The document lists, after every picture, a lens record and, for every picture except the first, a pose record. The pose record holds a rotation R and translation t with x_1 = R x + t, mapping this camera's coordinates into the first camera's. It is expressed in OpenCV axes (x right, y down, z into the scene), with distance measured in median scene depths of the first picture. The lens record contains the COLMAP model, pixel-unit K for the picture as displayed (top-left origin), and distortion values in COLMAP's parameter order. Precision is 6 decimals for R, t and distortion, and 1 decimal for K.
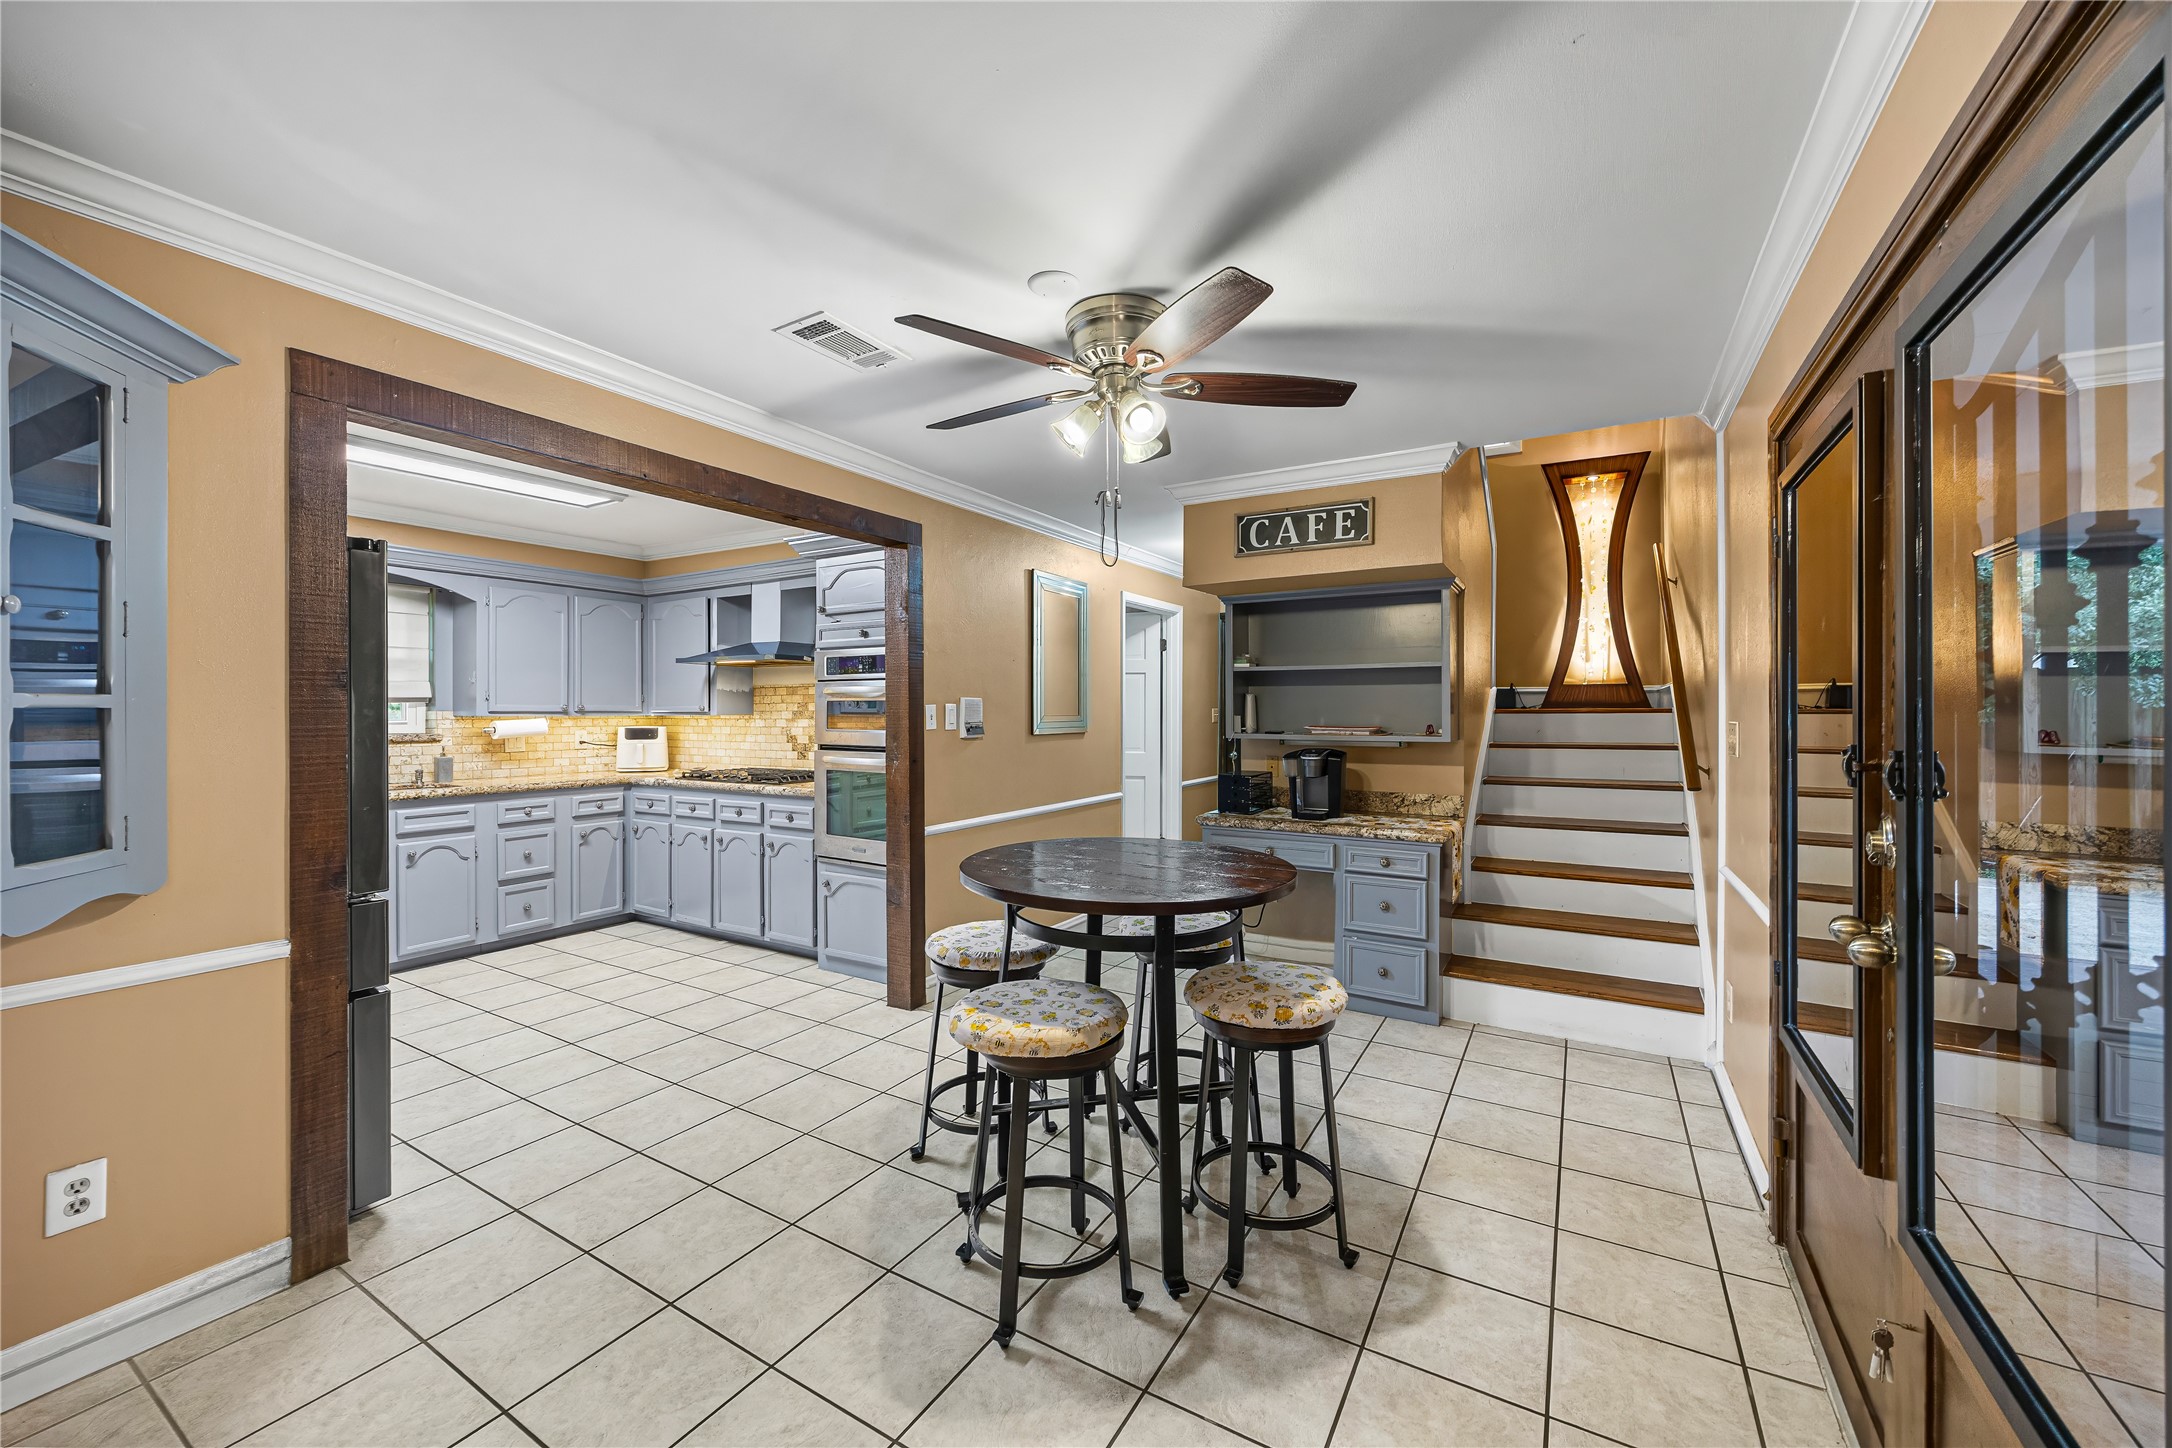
lens RADIAL K [[830.9, 0, 1095.3], [0, 830.9, 718.0], [0, 0, 1]] dist [-0.001565, -0.000218]
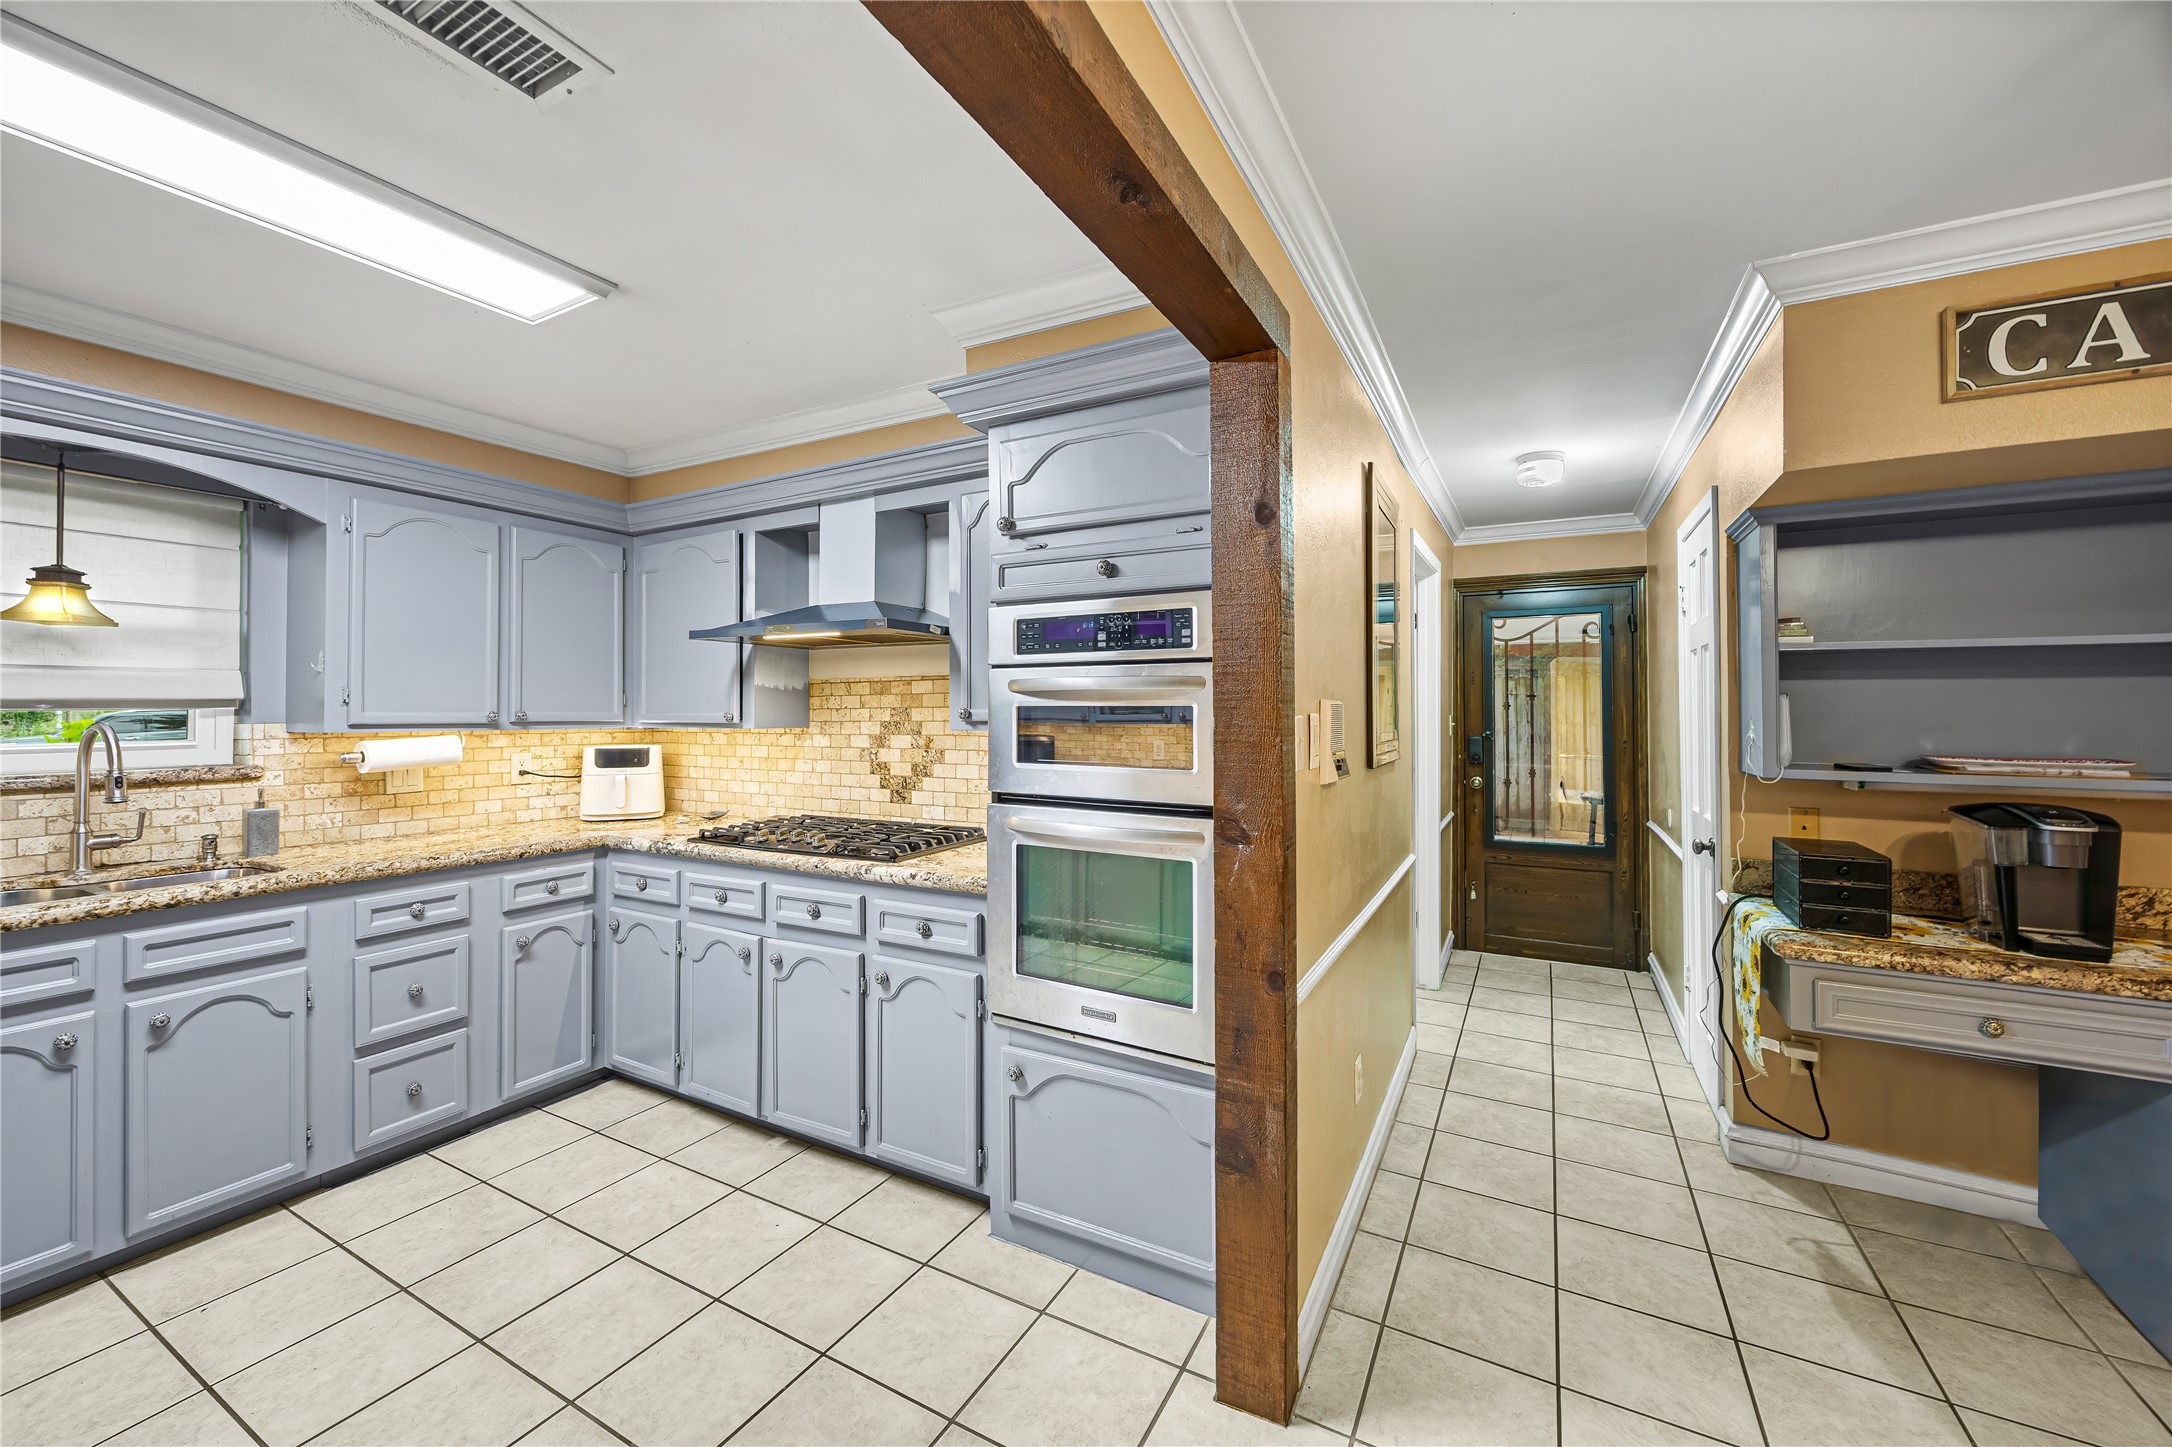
lens RADIAL K [[830.9, 0, 1078.8], [0, 830.9, 709.2], [0, 0, 1]] dist [-0.001565, -0.000218]
pose [[0.999584, 0.000129, 0.028853, -0.253429], [0.000166, 0.999948, -0.010191, -0.011840], [-0.028853, 0.010191, 0.999532, 0.420537]]
